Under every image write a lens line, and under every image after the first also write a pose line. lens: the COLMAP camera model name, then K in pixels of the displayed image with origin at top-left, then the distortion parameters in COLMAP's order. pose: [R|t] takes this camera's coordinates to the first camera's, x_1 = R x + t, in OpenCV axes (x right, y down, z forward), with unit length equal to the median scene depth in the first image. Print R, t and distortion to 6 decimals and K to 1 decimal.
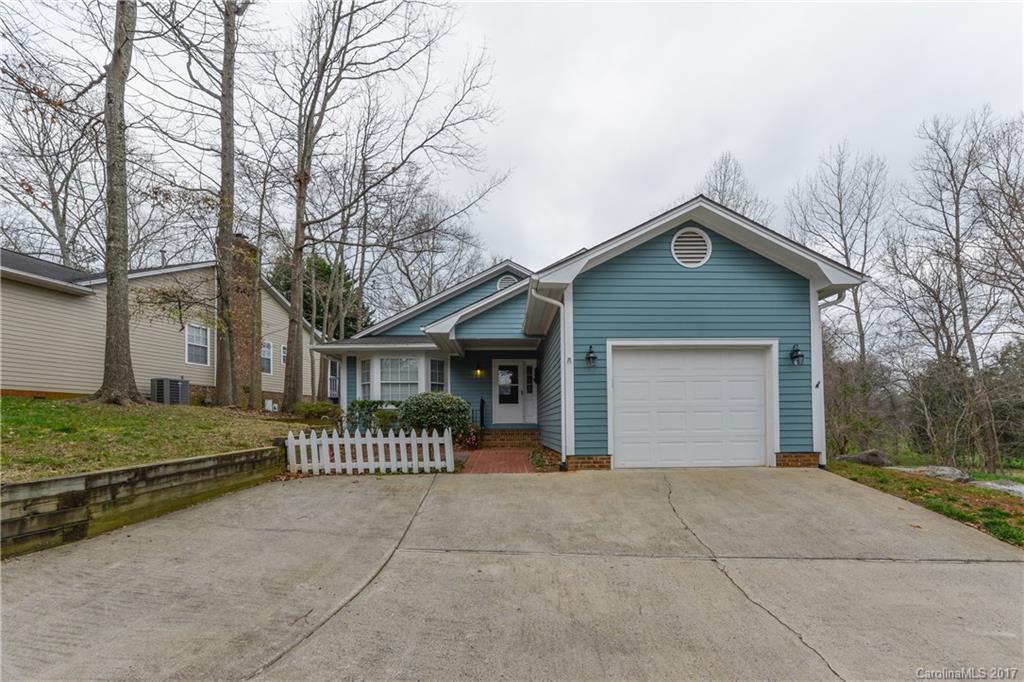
lens RADIAL K [[438.4, 0, 508.3], [0, 438.4, 348.9], [0, 0, 1]] dist [0.007730, -0.003373]
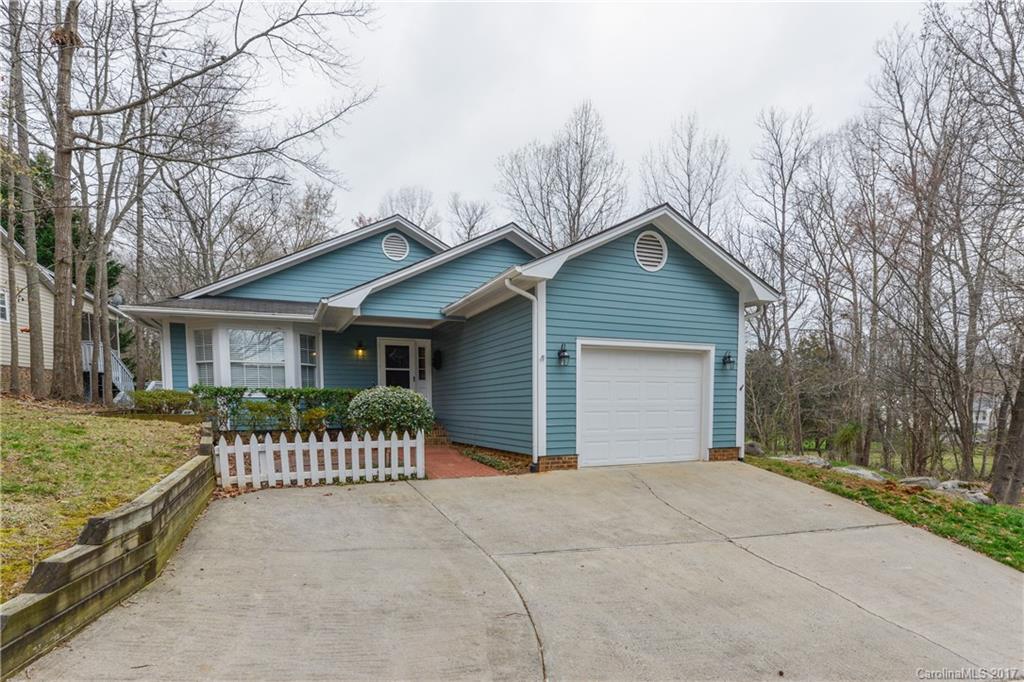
lens RADIAL K [[559.9, 0, 512.7], [0, 559.9, 338.8], [0, 0, 1]] dist [0.002270, 0.000987]
pose [[0.928439, 0.049155, 0.368218, -0.372431], [-0.067031, 0.997105, 0.035908, -0.055357], [-0.365386, -0.058020, 0.929046, -0.113311]]
